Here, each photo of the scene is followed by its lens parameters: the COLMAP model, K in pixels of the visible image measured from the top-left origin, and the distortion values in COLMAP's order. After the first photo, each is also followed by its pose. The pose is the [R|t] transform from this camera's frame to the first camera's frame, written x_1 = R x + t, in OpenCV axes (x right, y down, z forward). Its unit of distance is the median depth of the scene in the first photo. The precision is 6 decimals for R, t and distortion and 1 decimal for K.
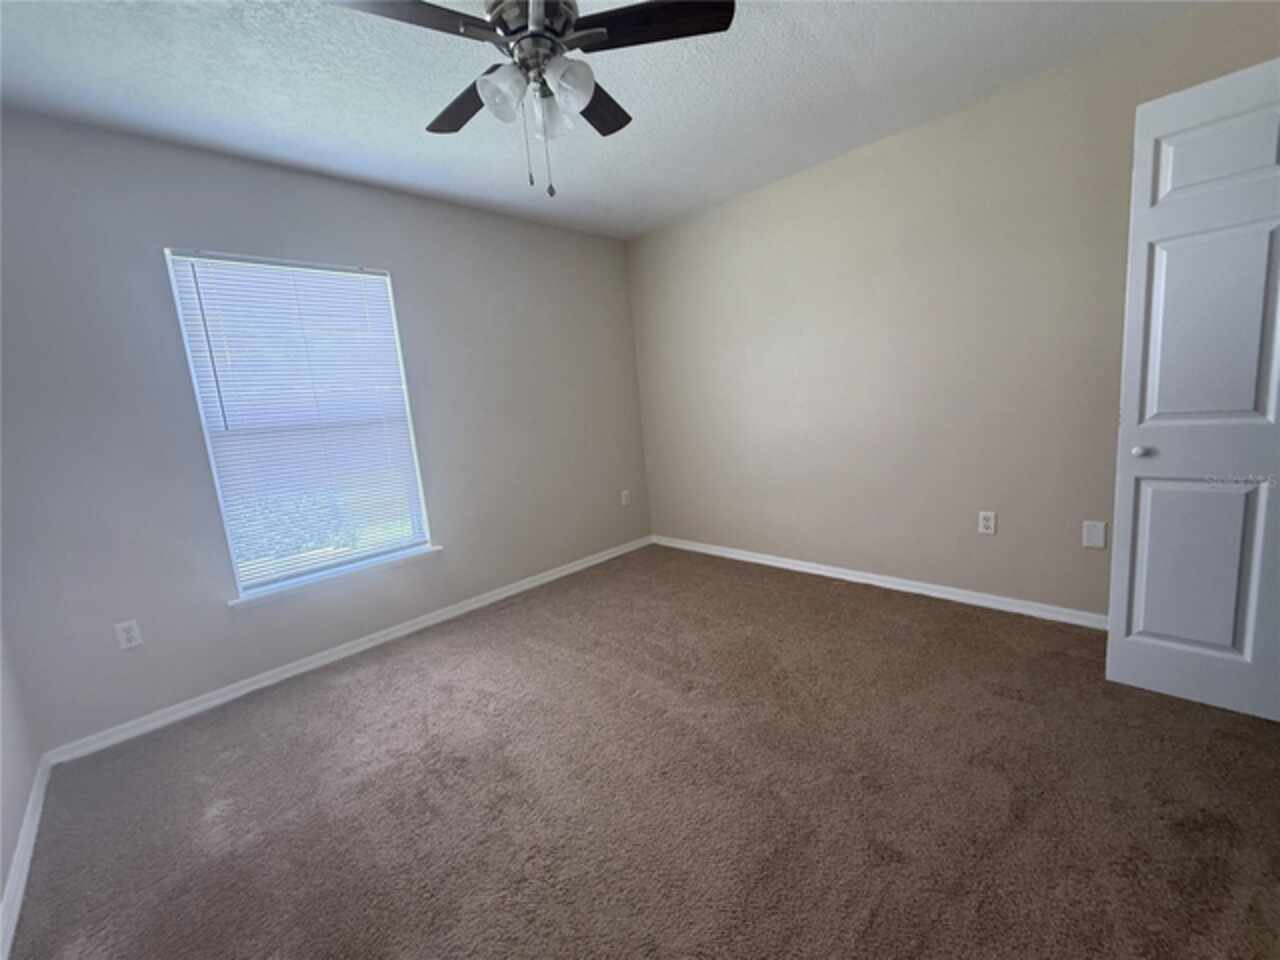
lens RADIAL K [[513.6, 0, 644.7], [0, 513.6, 478.0], [0, 0, 1]] dist [0.000020, 0.000295]
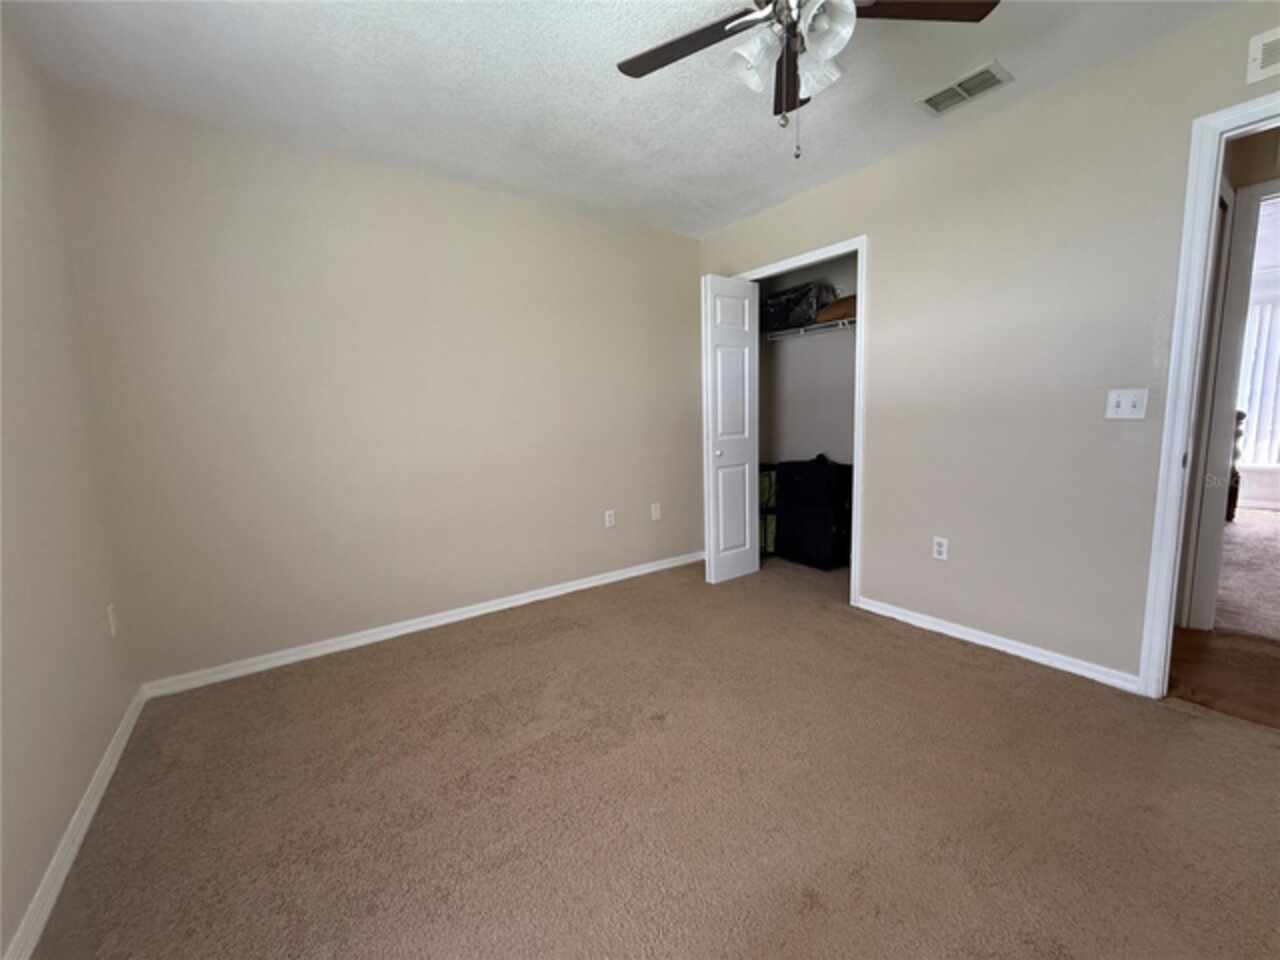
lens RADIAL K [[508.4, 0, 640.0], [0, 508.4, 480.0], [0, 0, 1]] dist [0.000769, -0.000191]
pose [[0.151883, -0.039495, 0.987609, -0.819777], [0.166618, 0.985925, 0.013803, -0.023575], [-0.974254, 0.162457, 0.156325, 0.883884]]
